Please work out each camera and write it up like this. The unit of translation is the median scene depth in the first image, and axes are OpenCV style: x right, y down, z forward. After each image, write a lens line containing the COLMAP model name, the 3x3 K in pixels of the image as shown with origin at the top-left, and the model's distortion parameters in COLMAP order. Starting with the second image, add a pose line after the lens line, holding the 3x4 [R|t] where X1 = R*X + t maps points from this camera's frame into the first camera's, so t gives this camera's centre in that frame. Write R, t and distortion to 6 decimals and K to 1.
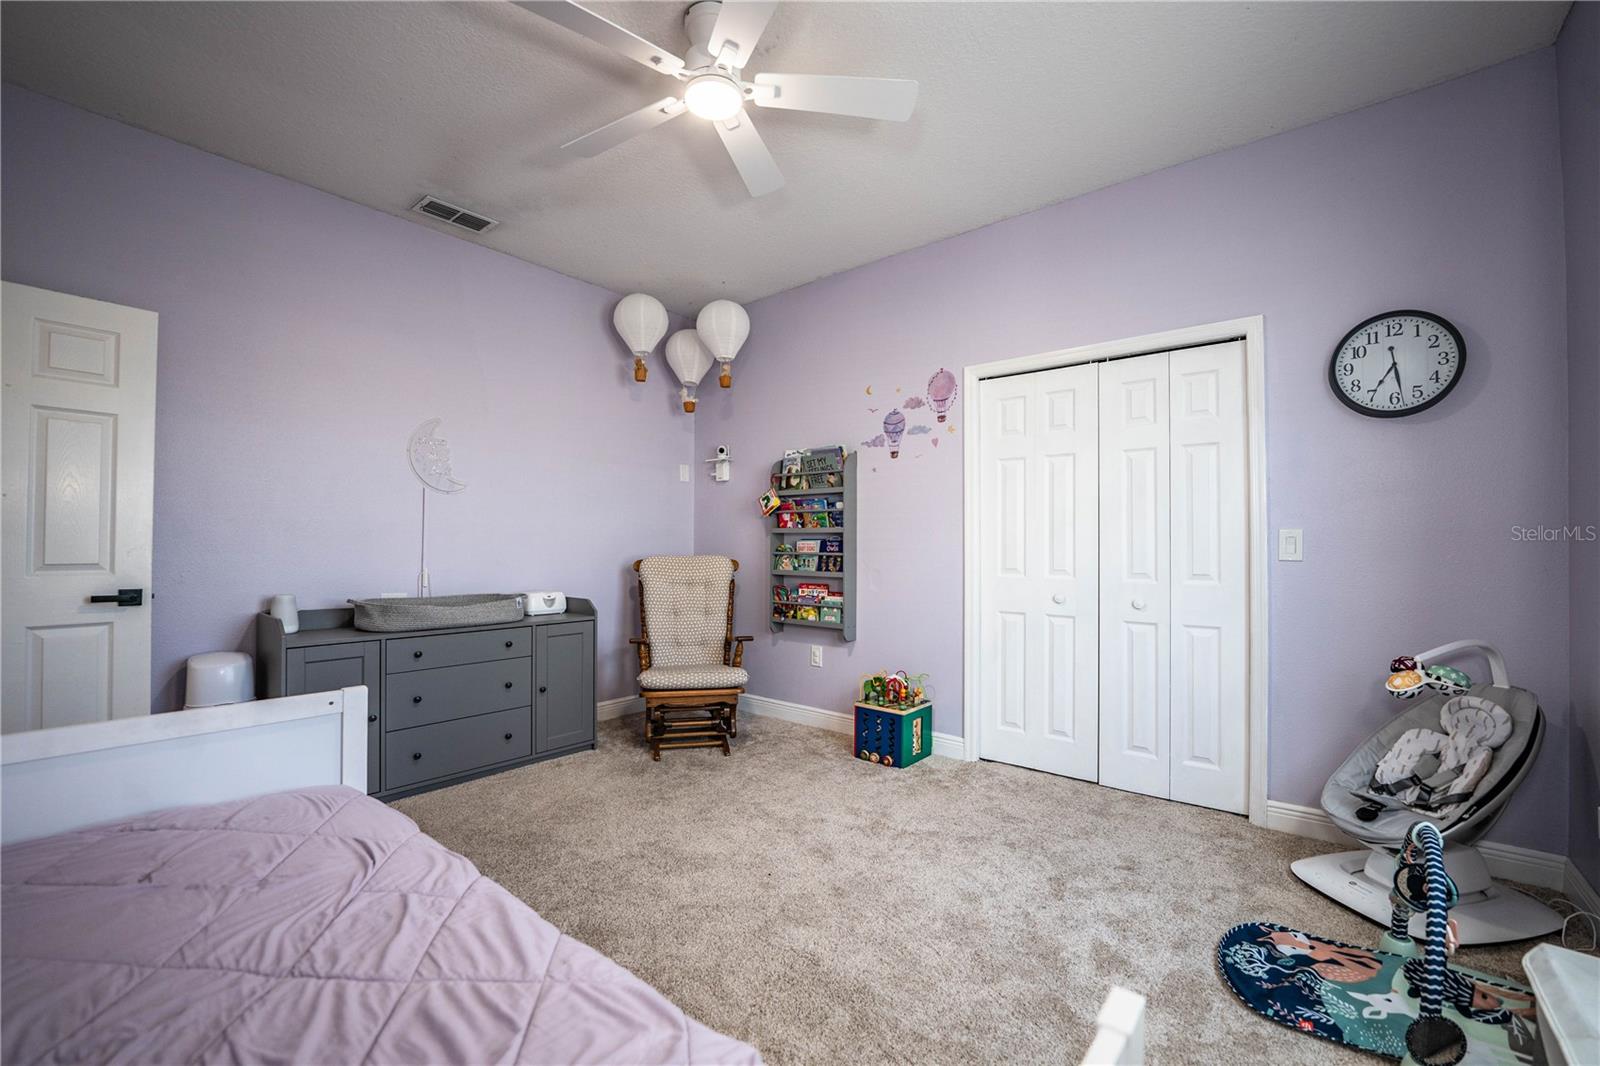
lens RADIAL K [[653.1, 0, 800.0], [0, 653.1, 533.0], [0, 0, 1]] dist [-0.020396, 0.000287]
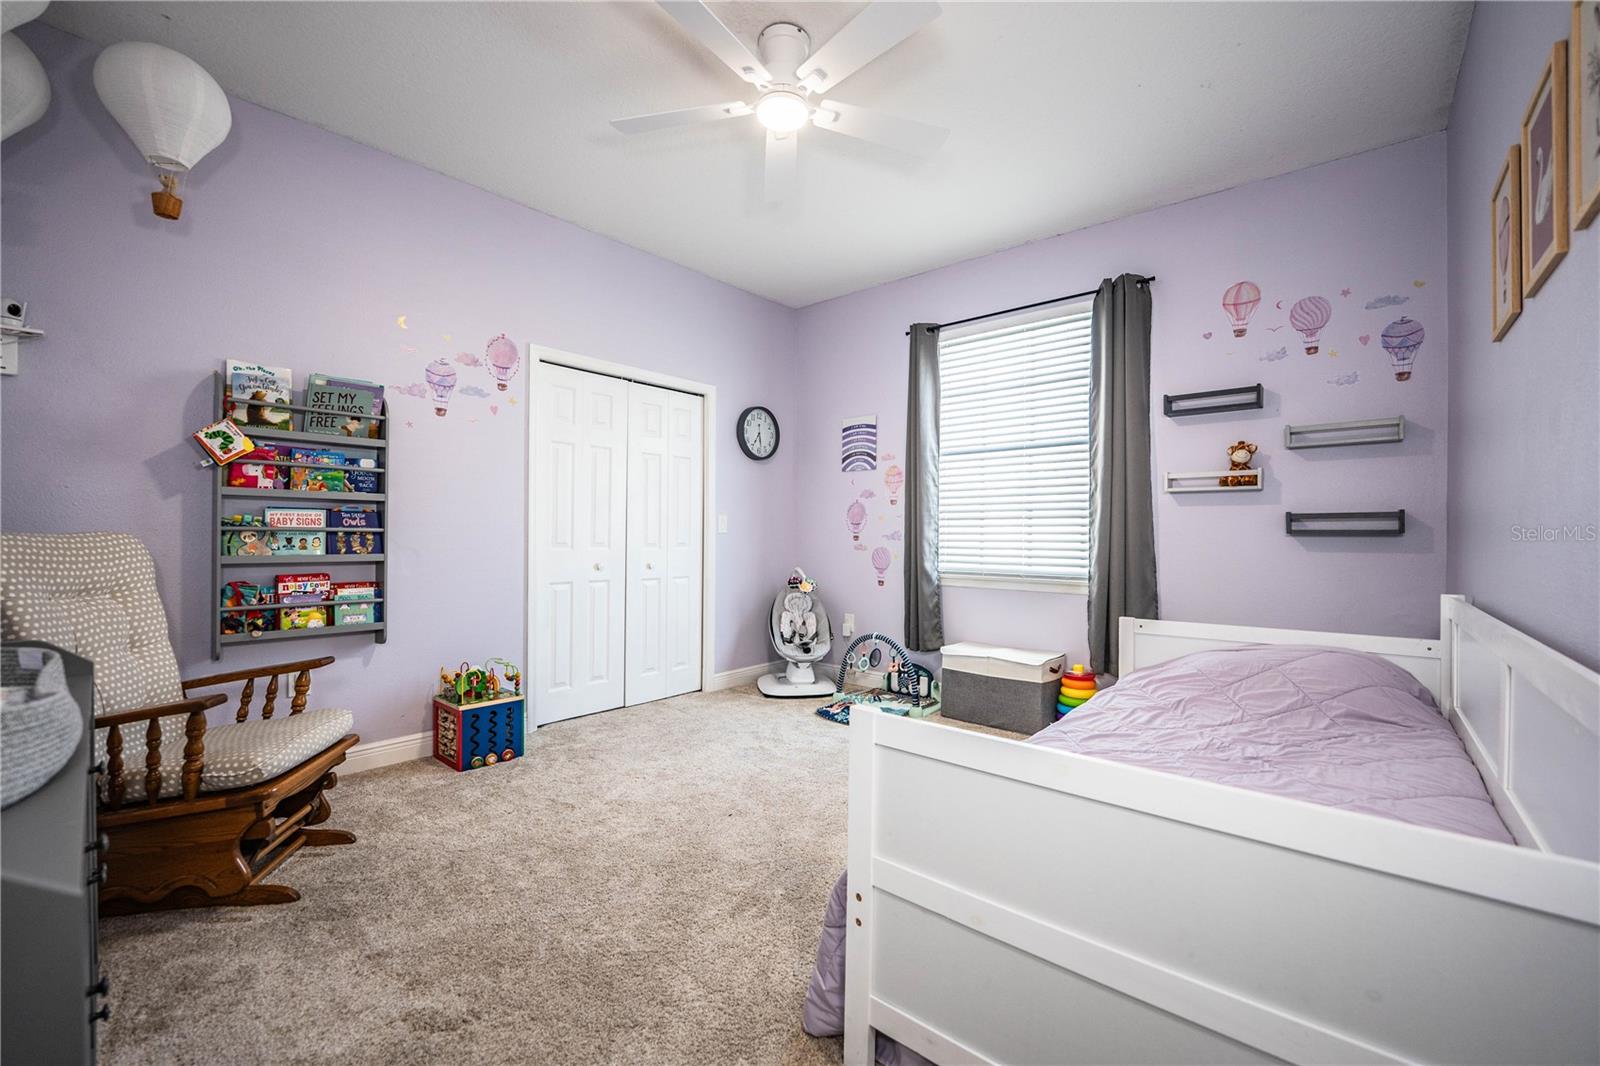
lens RADIAL K [[653.1, 0, 800.0], [0, 653.1, 533.0], [0, 0, 1]] dist [-0.020396, 0.000287]
pose [[0.029189, -0.004180, 0.999565, -0.662596], [-0.029562, 0.999550, 0.005044, 0.017848], [-0.999137, -0.029697, 0.029053, 0.494398]]
